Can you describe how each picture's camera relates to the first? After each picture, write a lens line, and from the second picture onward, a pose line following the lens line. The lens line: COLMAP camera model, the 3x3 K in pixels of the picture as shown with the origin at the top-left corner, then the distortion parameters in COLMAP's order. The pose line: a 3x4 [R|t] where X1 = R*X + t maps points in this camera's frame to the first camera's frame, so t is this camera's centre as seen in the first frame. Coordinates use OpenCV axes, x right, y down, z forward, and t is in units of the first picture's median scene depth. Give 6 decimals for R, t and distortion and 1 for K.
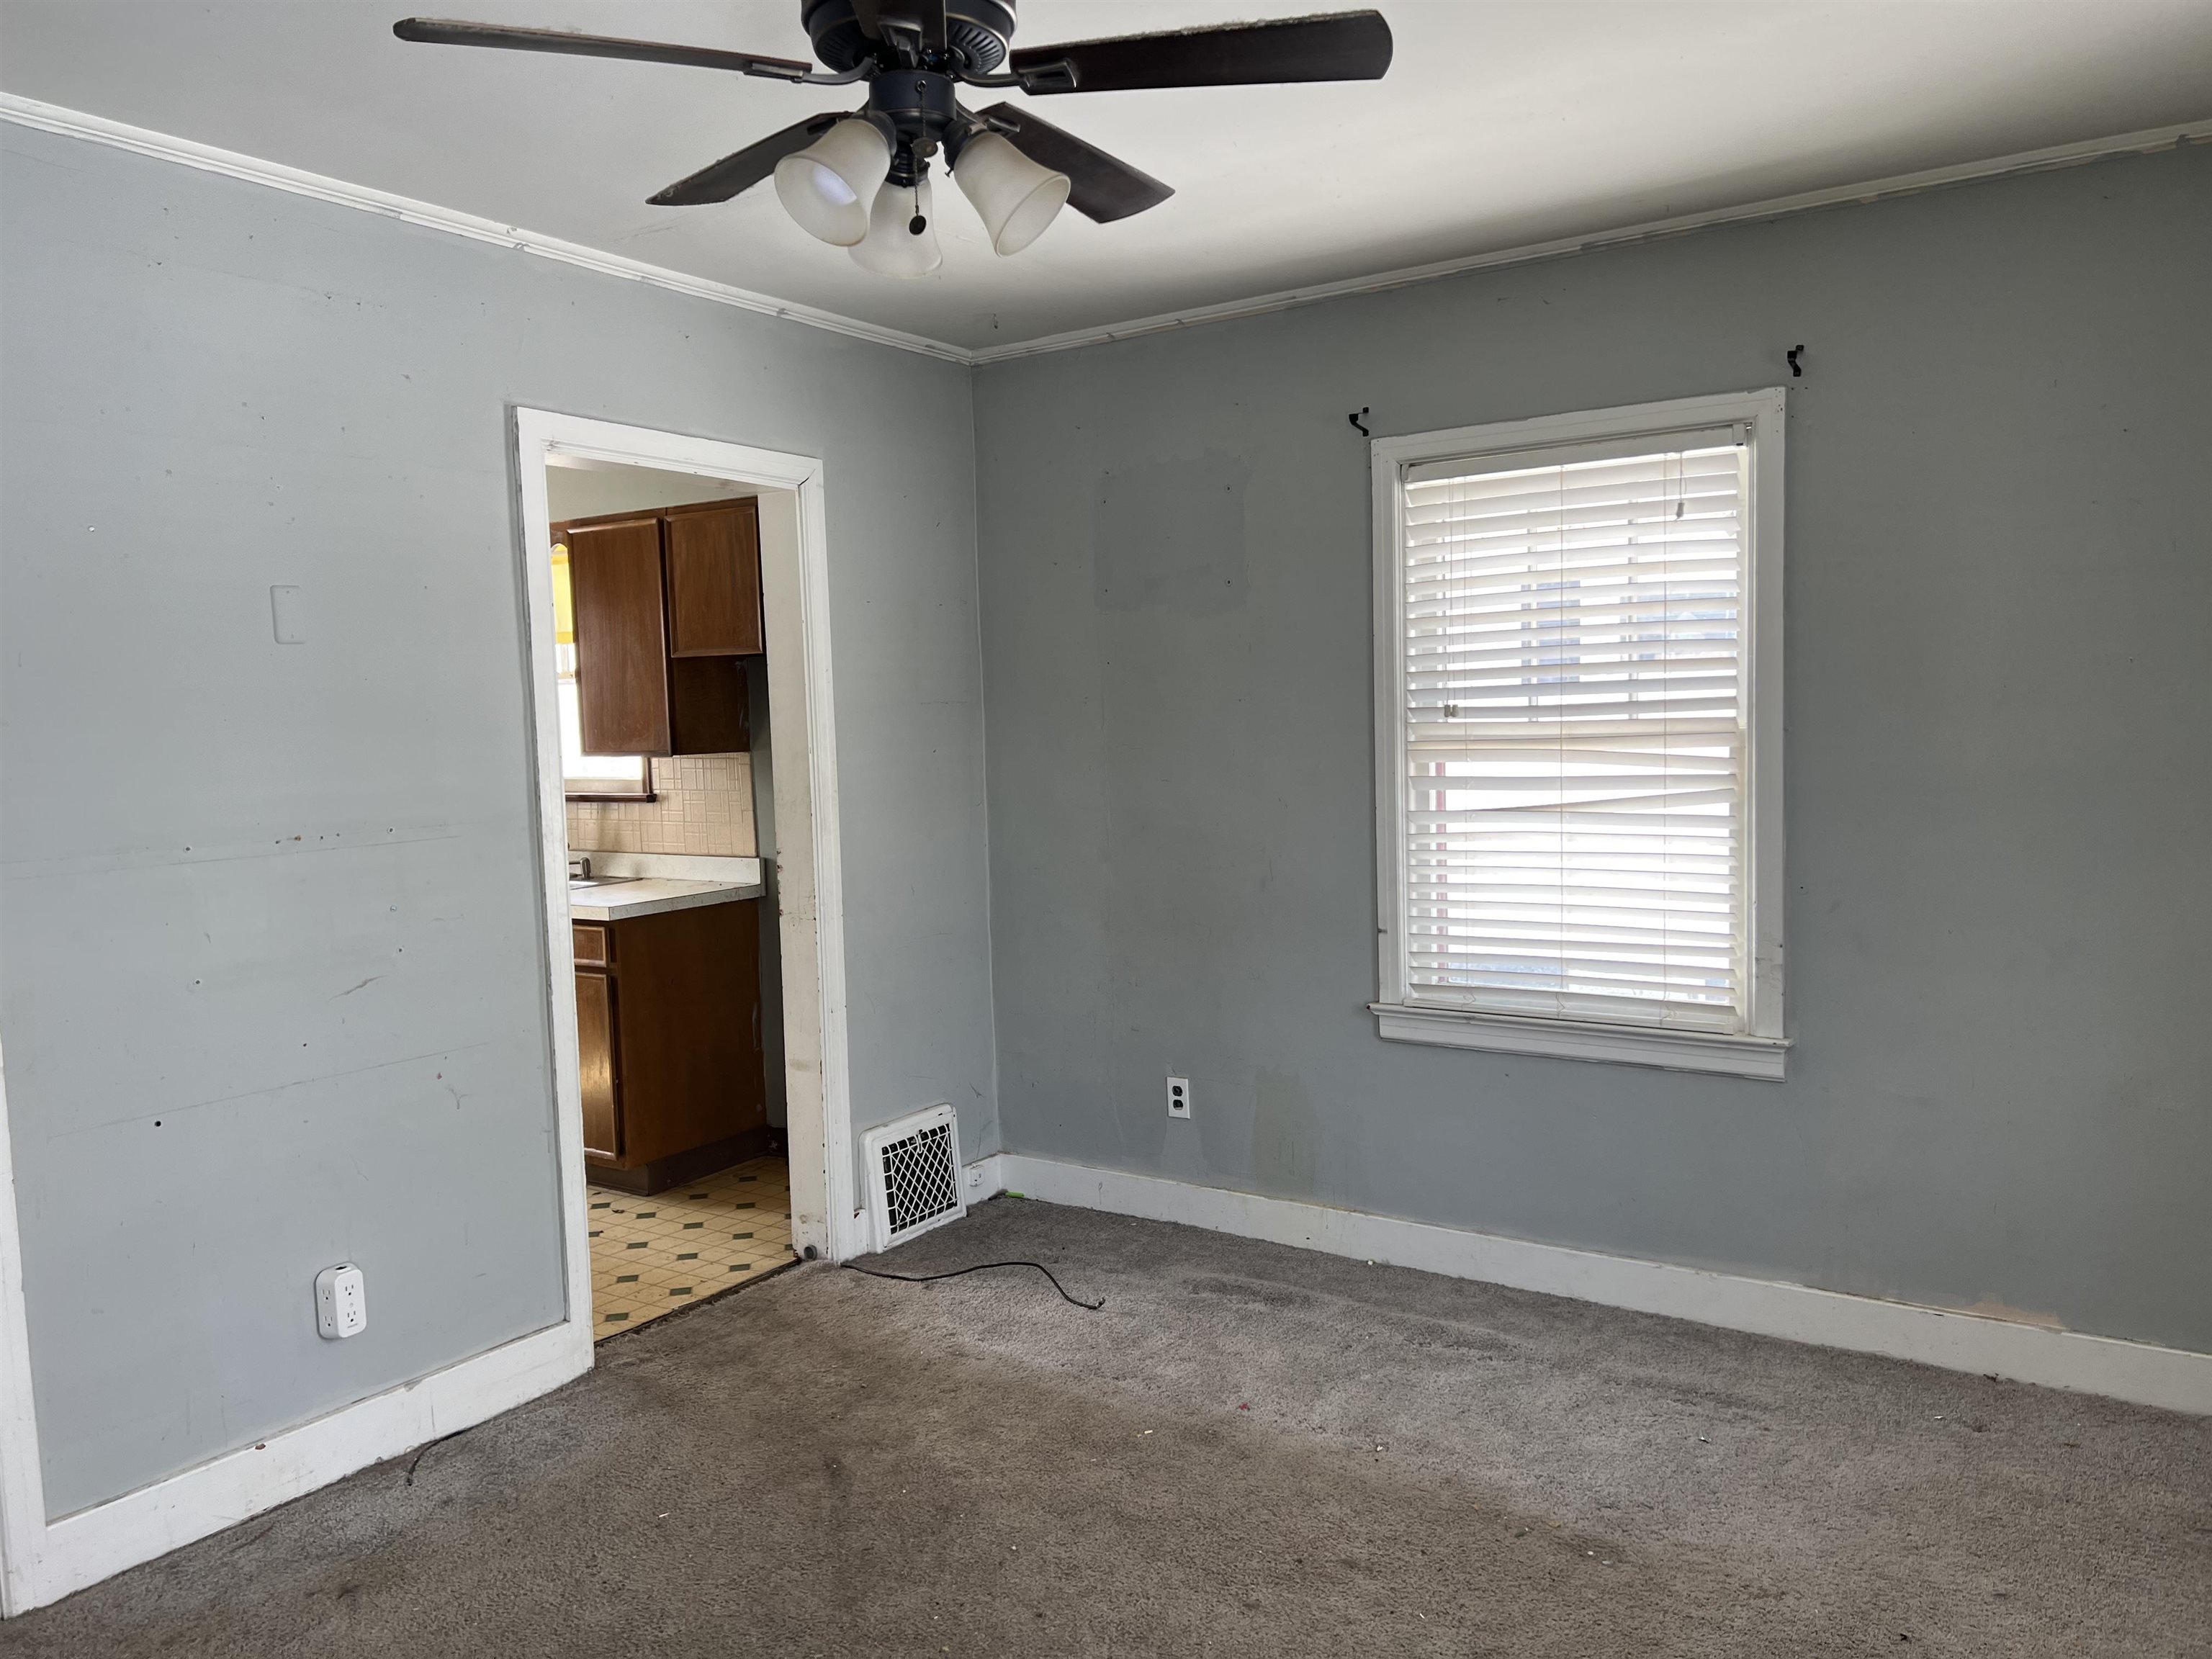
lens RADIAL K [[1639.9, 0, 1106.0], [0, 1639.9, 829.5], [0, 0, 1]] dist [0.038445, -0.057650]
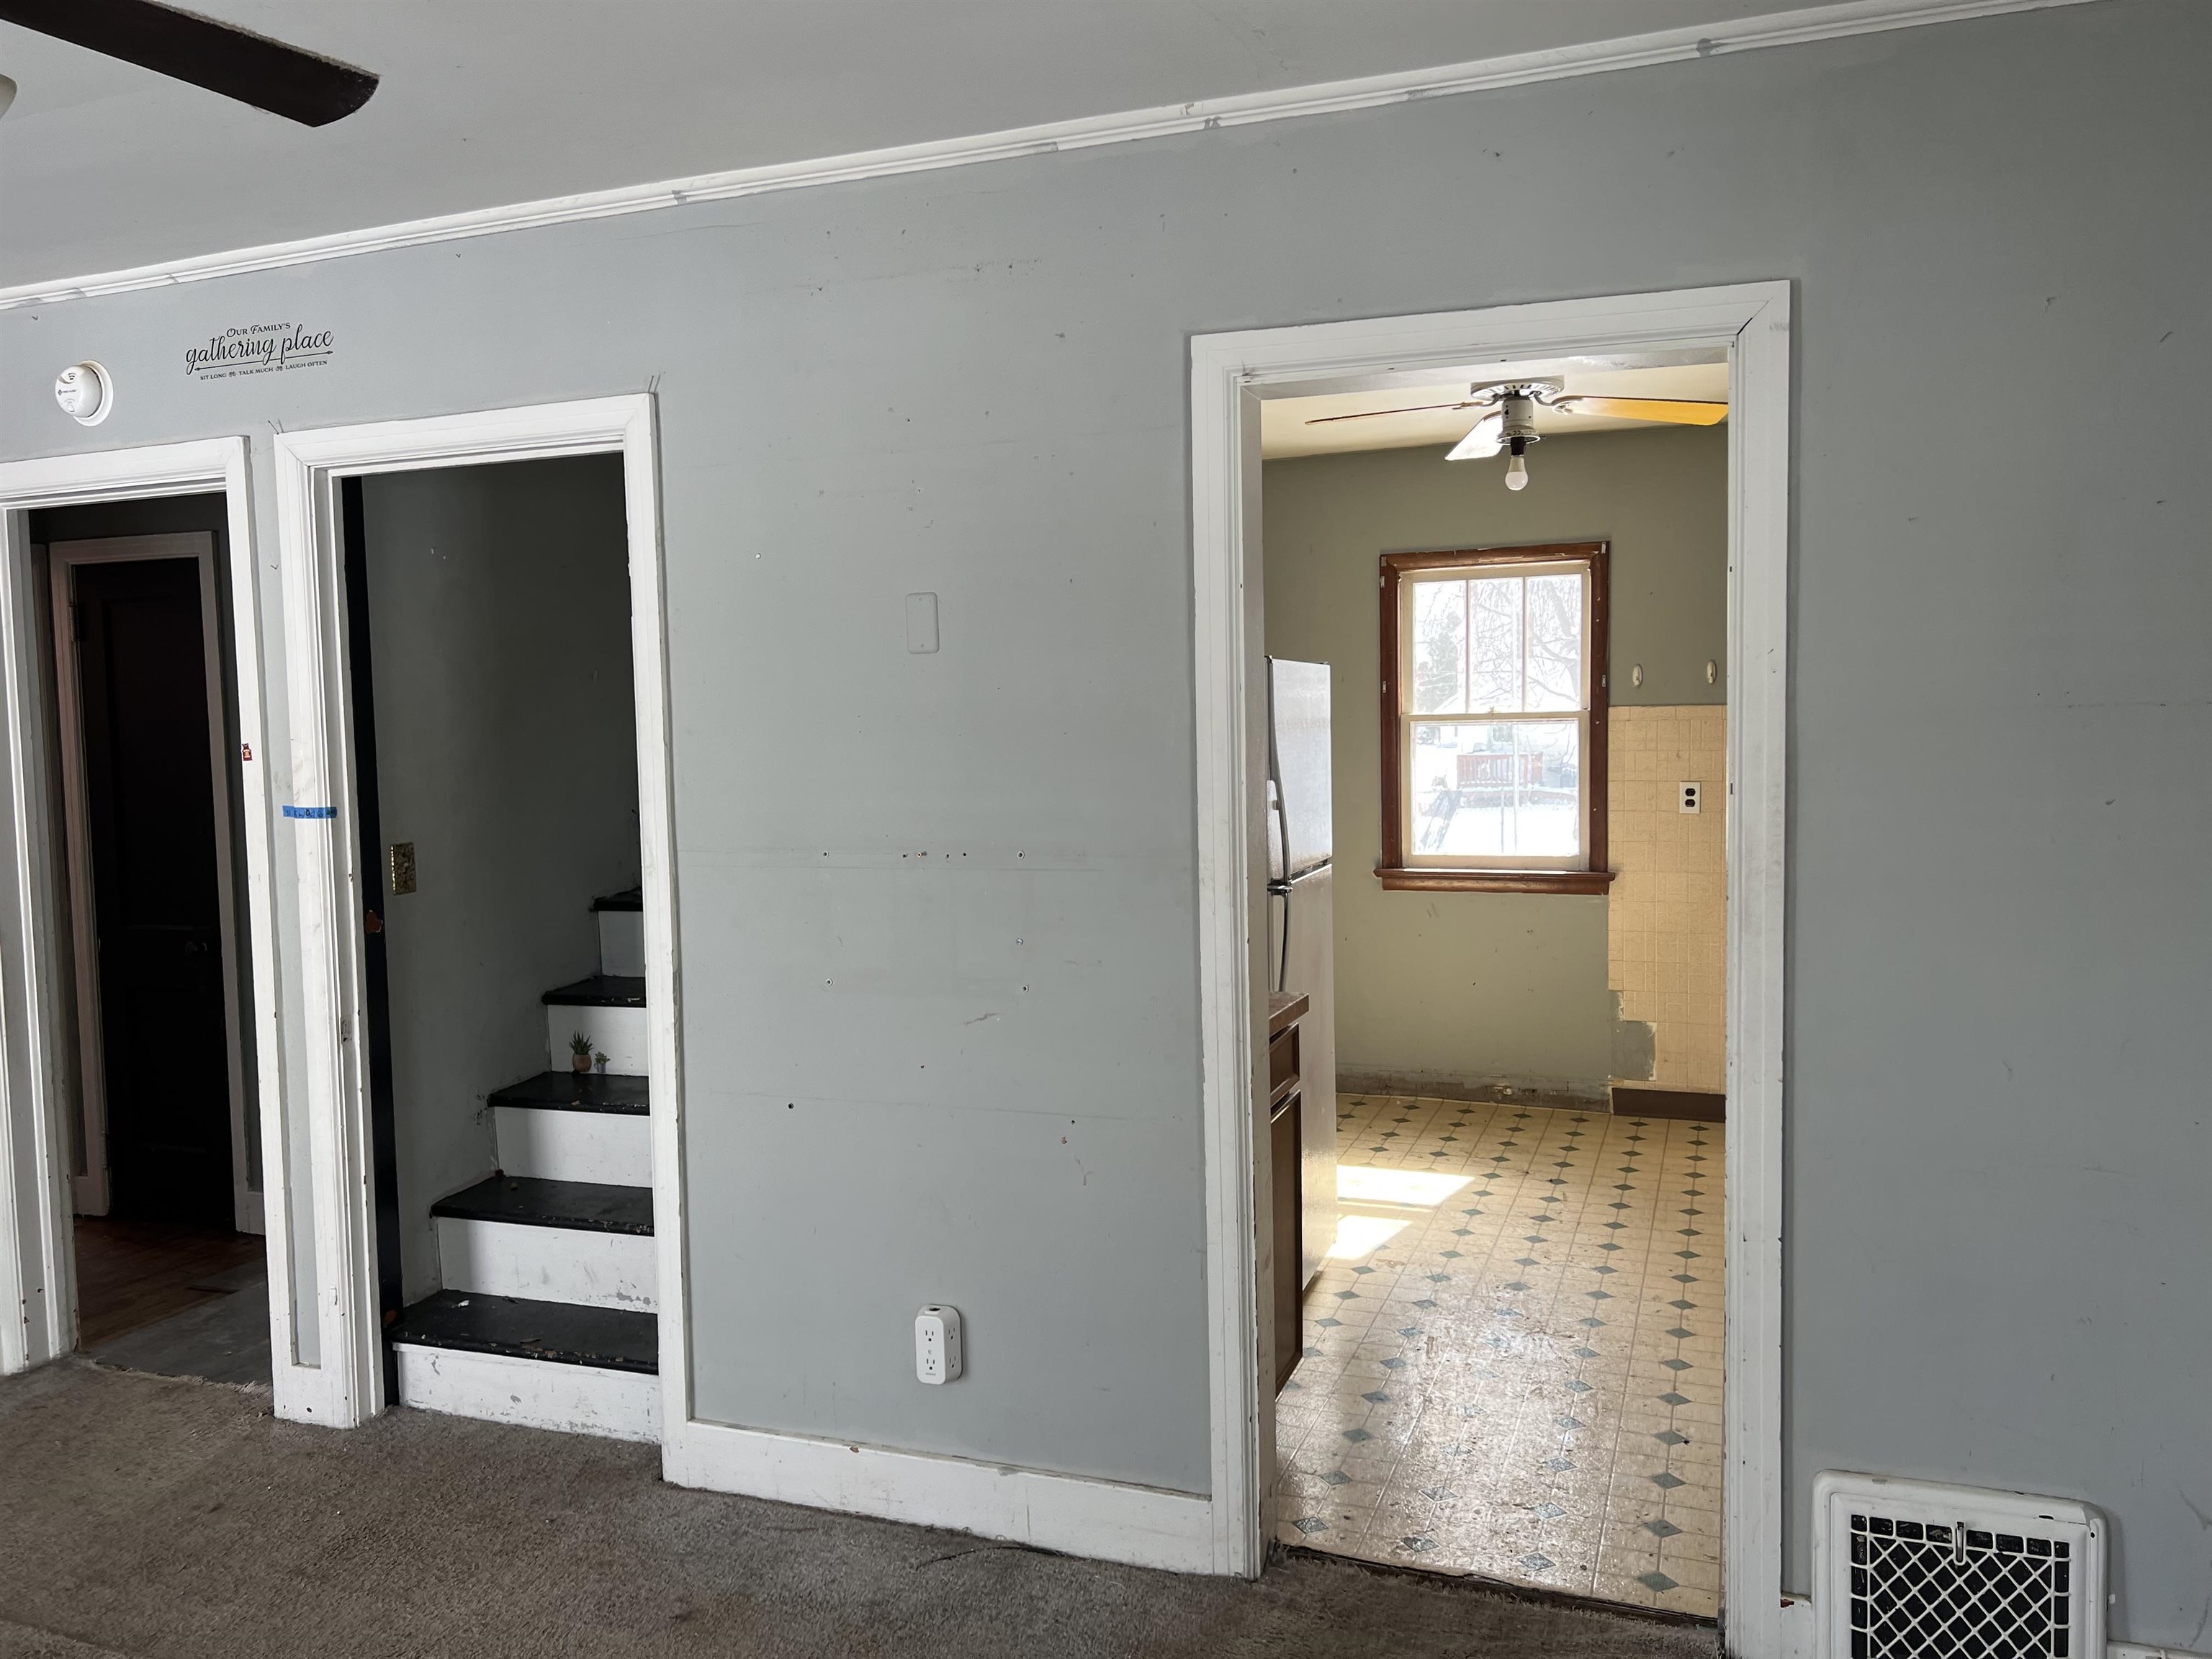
lens RADIAL K [[1671.7, 0, 1096.9], [0, 1671.7, 824.9], [0, 0, 1]] dist [0.053878, -0.052295]
pose [[0.231551, 0.085932, -0.969020, 0.334128], [-0.061832, 0.995377, 0.073494, -0.062630], [0.970856, 0.042899, 0.235794, 0.605638]]
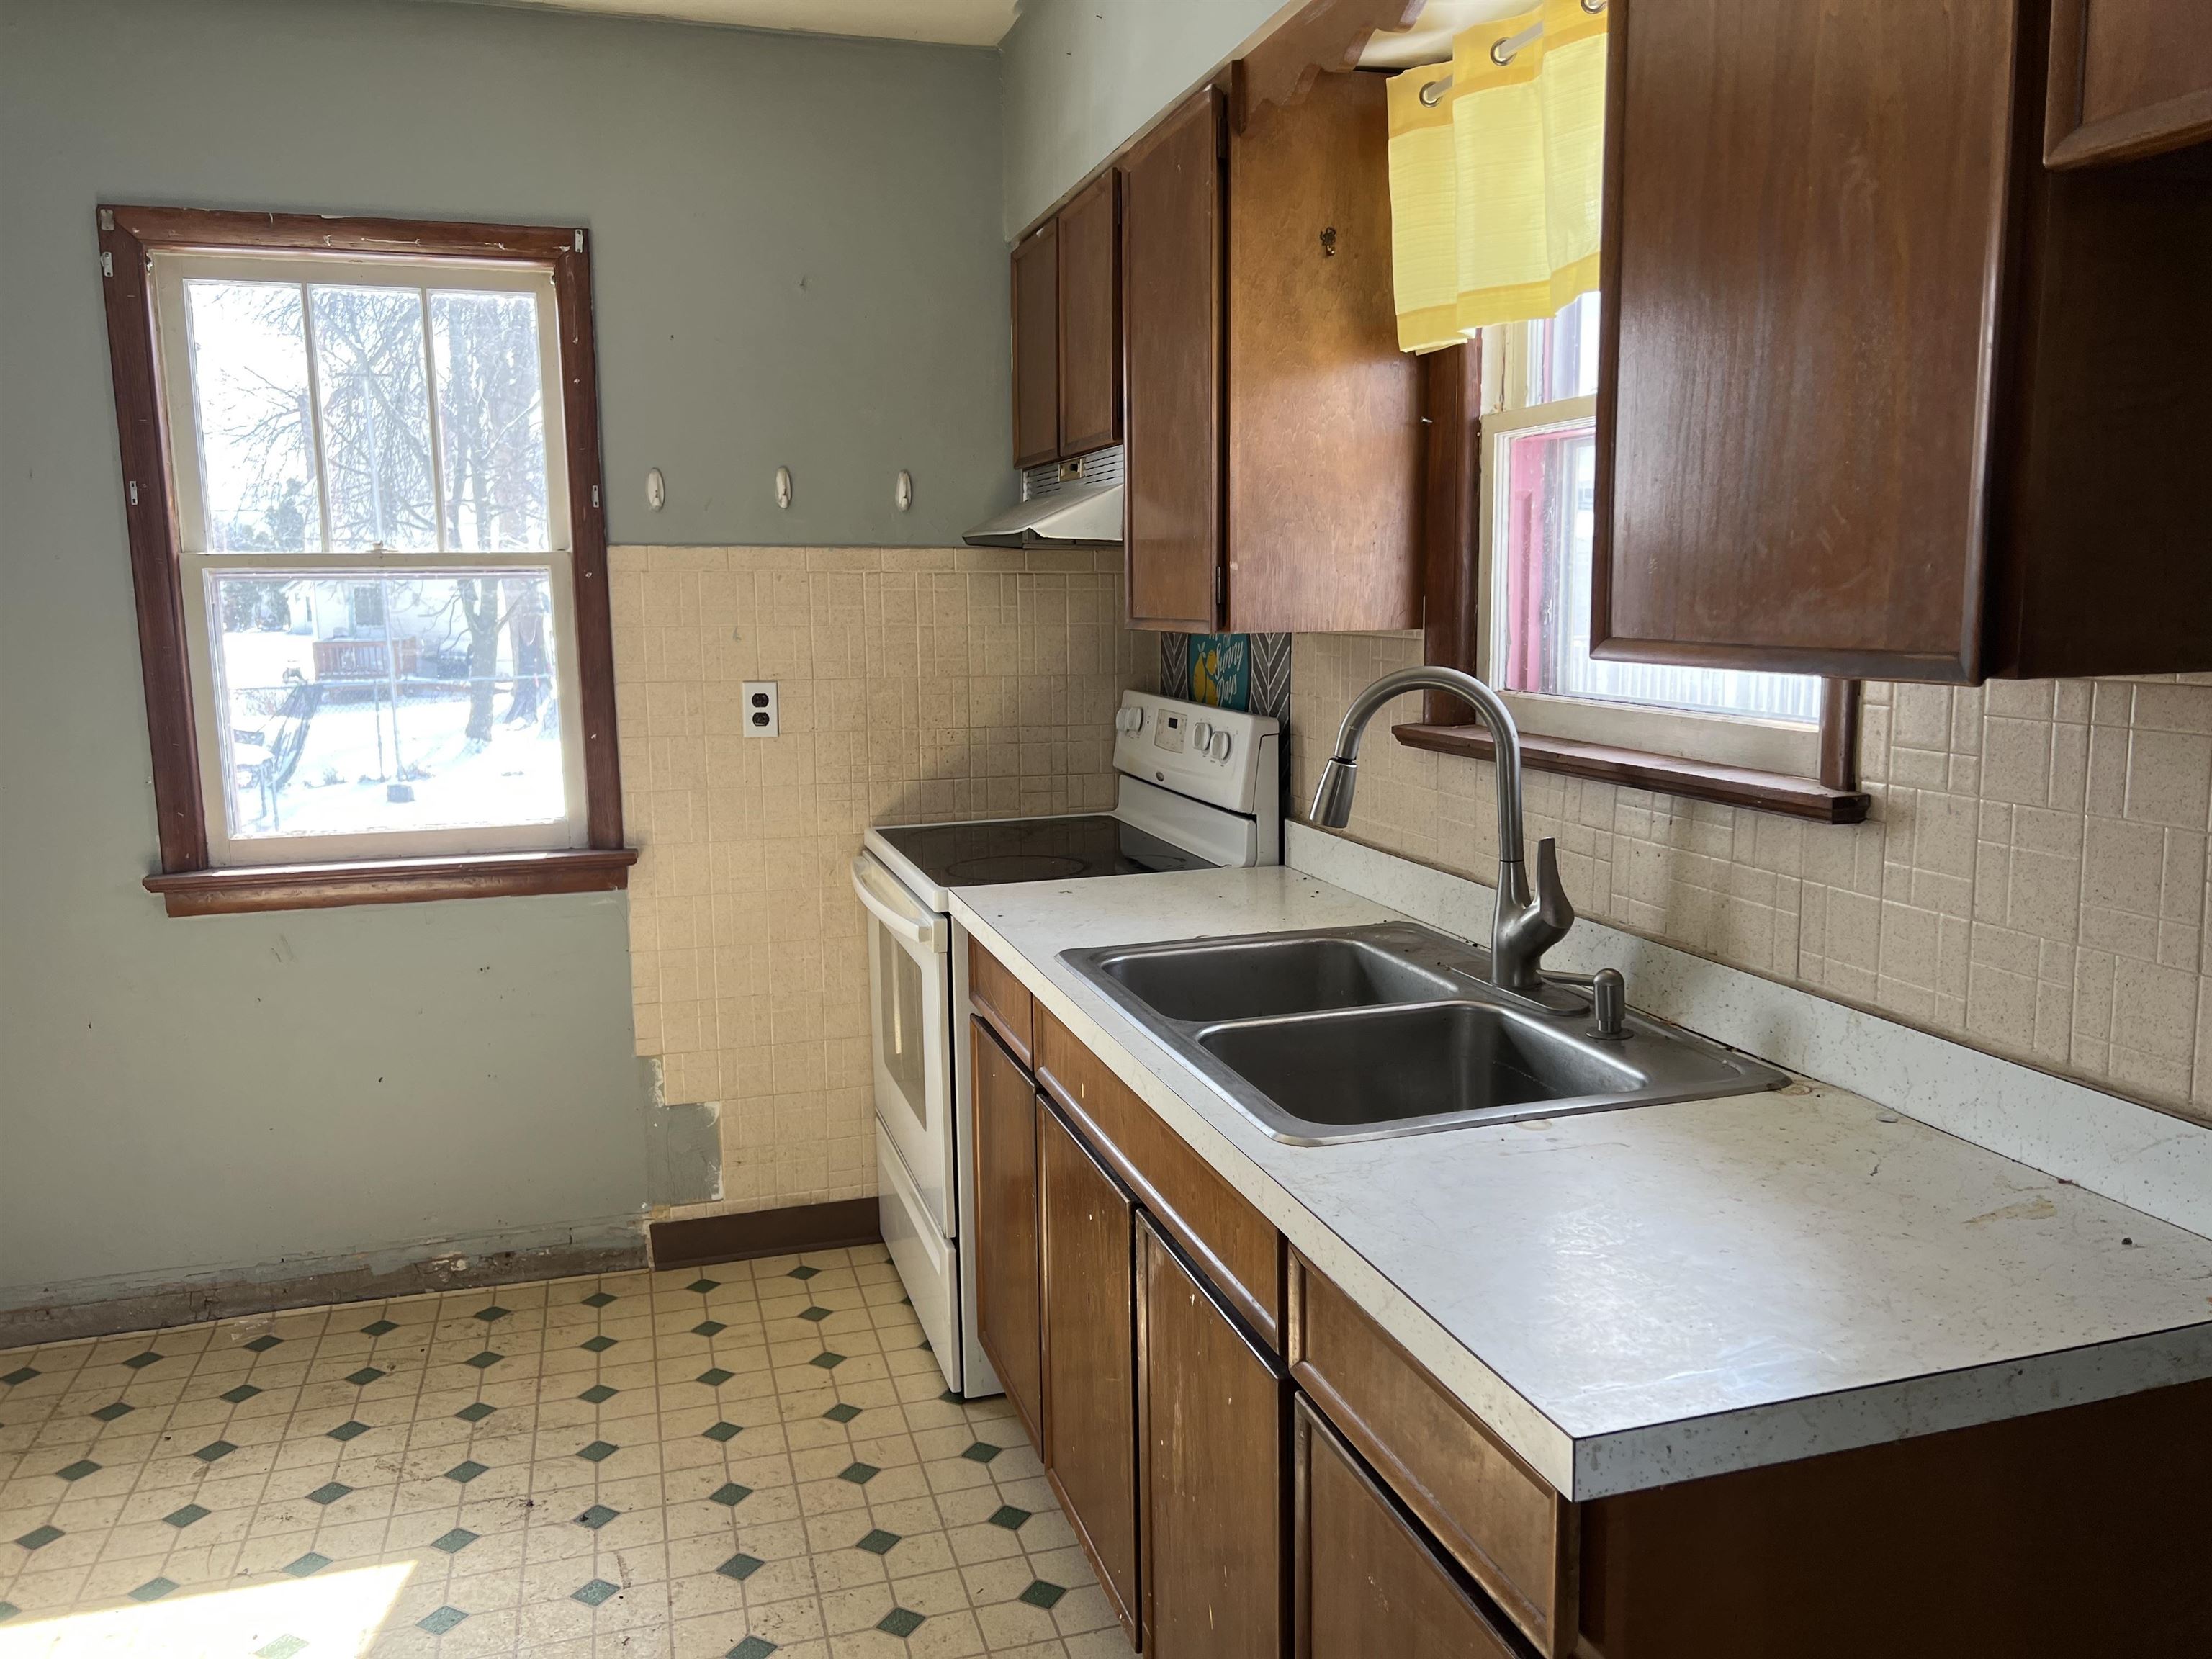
lens RADIAL K [[1671.7, 0, 1096.9], [0, 1671.7, 824.9], [0, 0, 1]] dist [0.053878, -0.052295]
pose [[0.769286, 0.107584, -0.629782, -0.246123], [-0.055876, 0.993273, 0.101426, -0.048915], [0.636457, -0.042836, 0.770122, 0.884499]]
